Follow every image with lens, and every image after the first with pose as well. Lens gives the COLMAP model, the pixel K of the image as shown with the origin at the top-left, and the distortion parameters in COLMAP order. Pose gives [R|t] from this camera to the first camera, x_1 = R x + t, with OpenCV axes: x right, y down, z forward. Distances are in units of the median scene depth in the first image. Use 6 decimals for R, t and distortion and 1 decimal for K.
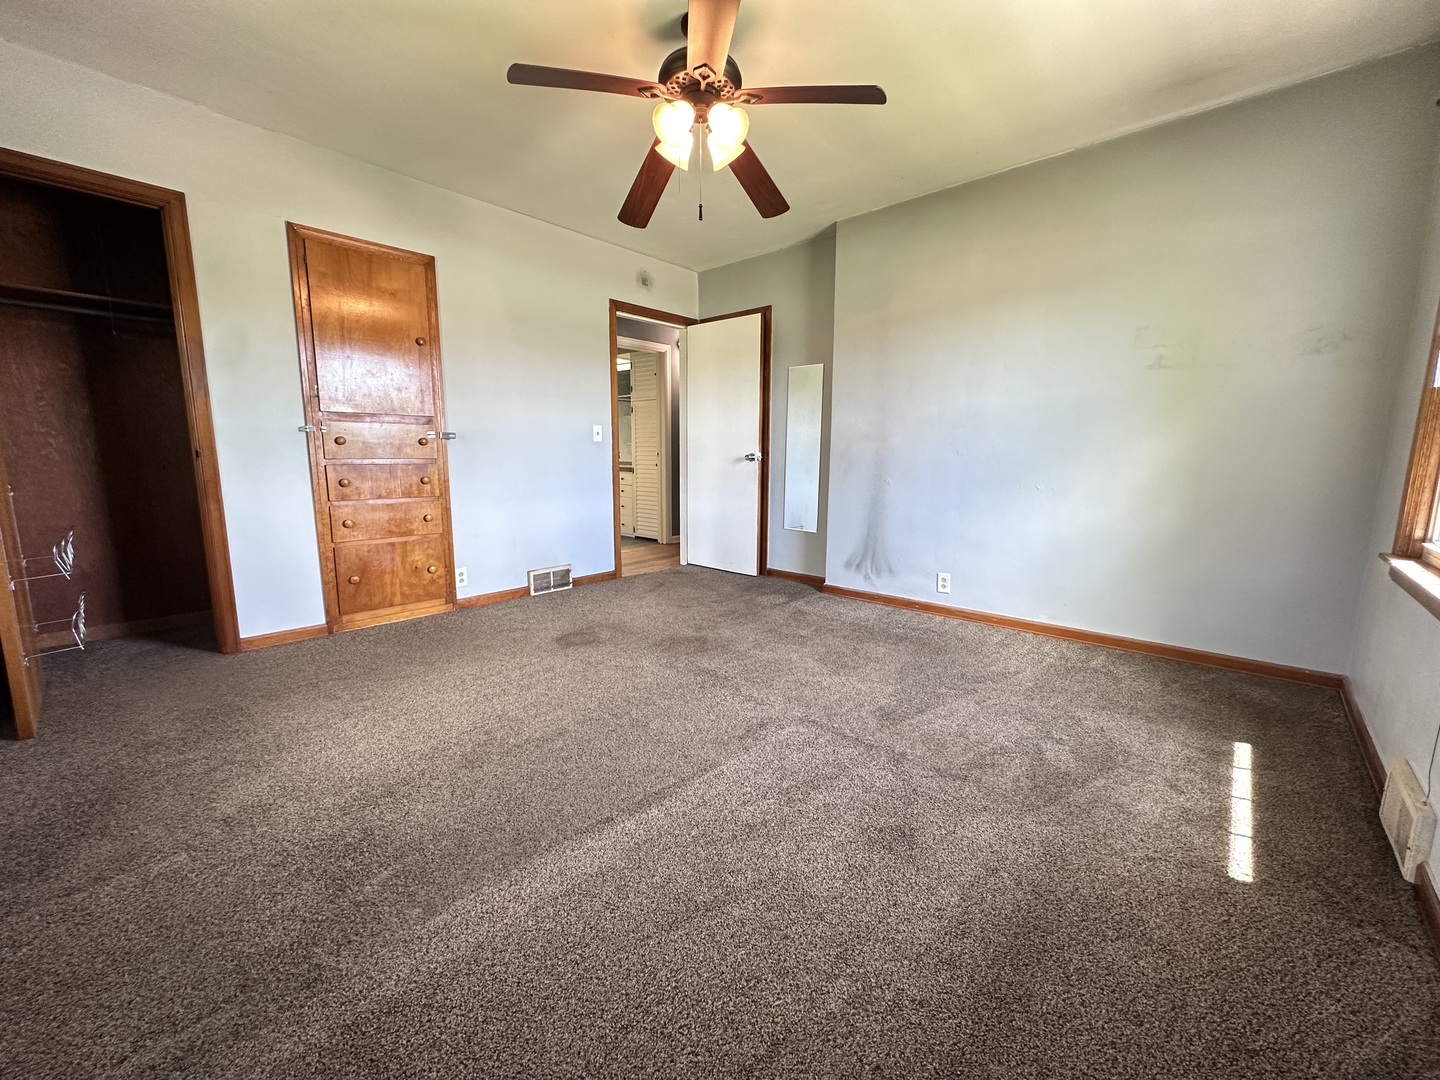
lens RADIAL K [[576.2, 0, 719.8], [0, 576.2, 538.1], [0, 0, 1]] dist [-0.003126, 0.000422]
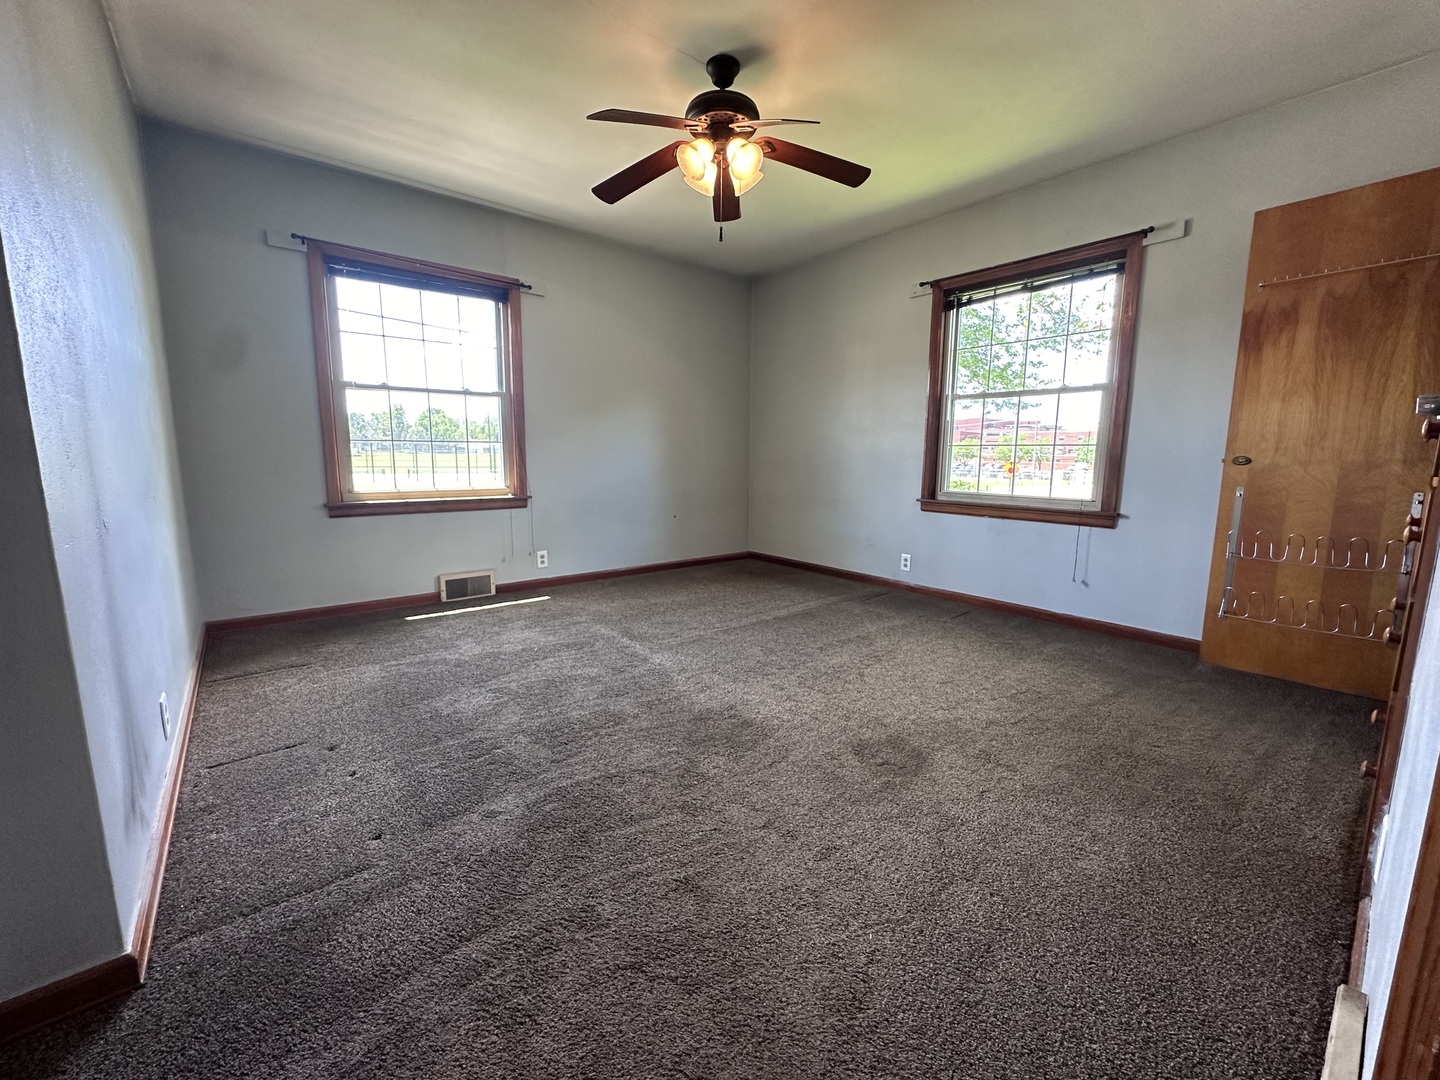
lens RADIAL K [[576.2, 0, 719.8], [0, 576.2, 538.1], [0, 0, 1]] dist [-0.003126, 0.000422]
pose [[-0.989330, -0.035629, 0.141268, -0.172748], [0.007120, 0.956654, 0.291139, -0.270679], [-0.145518, 0.289038, -0.946193, 1.832475]]
